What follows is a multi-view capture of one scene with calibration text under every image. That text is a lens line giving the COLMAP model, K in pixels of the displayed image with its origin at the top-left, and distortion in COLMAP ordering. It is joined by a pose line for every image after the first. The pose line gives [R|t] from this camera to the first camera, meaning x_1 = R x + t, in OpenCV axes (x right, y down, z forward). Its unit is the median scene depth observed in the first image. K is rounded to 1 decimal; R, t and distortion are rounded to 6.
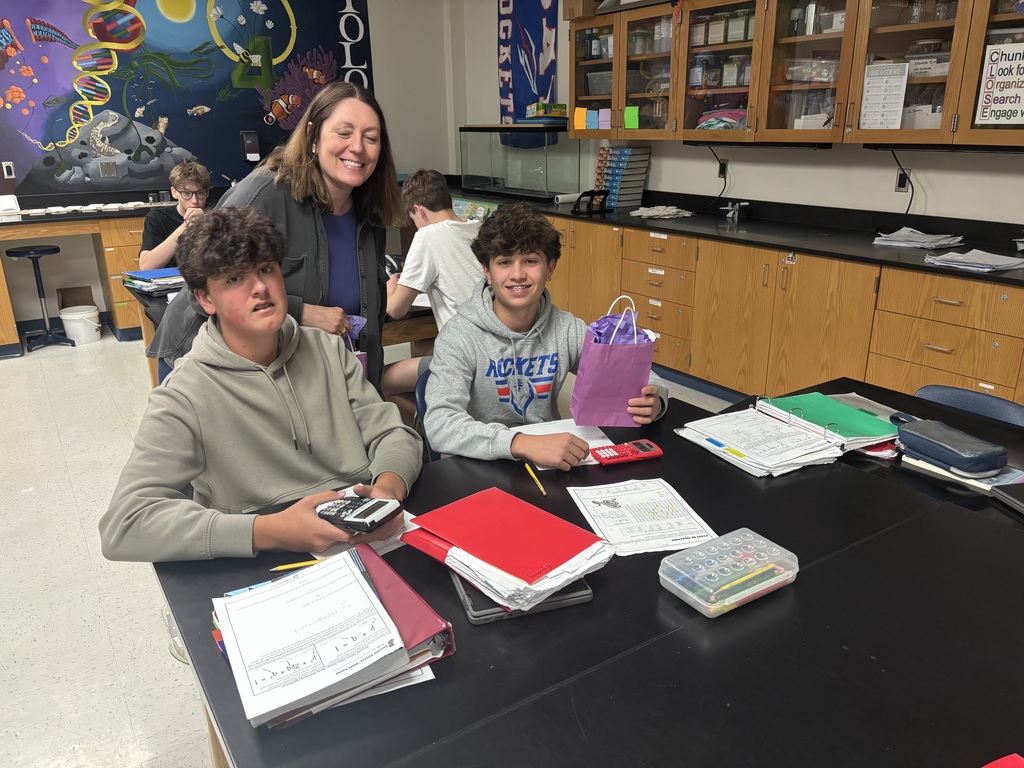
lens RADIAL K [[777.0, 0, 512.0], [0, 777.0, 384.0], [0, 0, 1]] dist [0.030532, -0.014039]
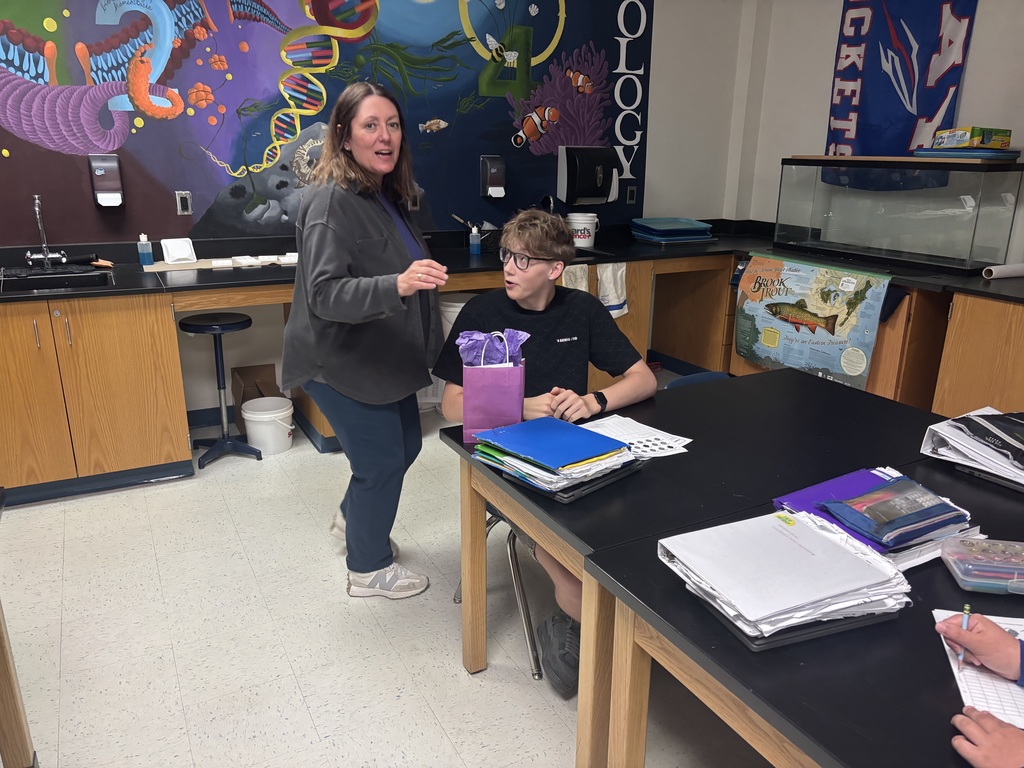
lens RADIAL K [[777.0, 0, 512.0], [0, 777.0, 384.0], [0, 0, 1]] dist [0.030532, -0.014039]
pose [[0.996363, 0.051791, -0.067662, -0.273622], [-0.053421, 0.998318, -0.022509, -0.103268], [0.066382, 0.026042, 0.997454, 0.304394]]
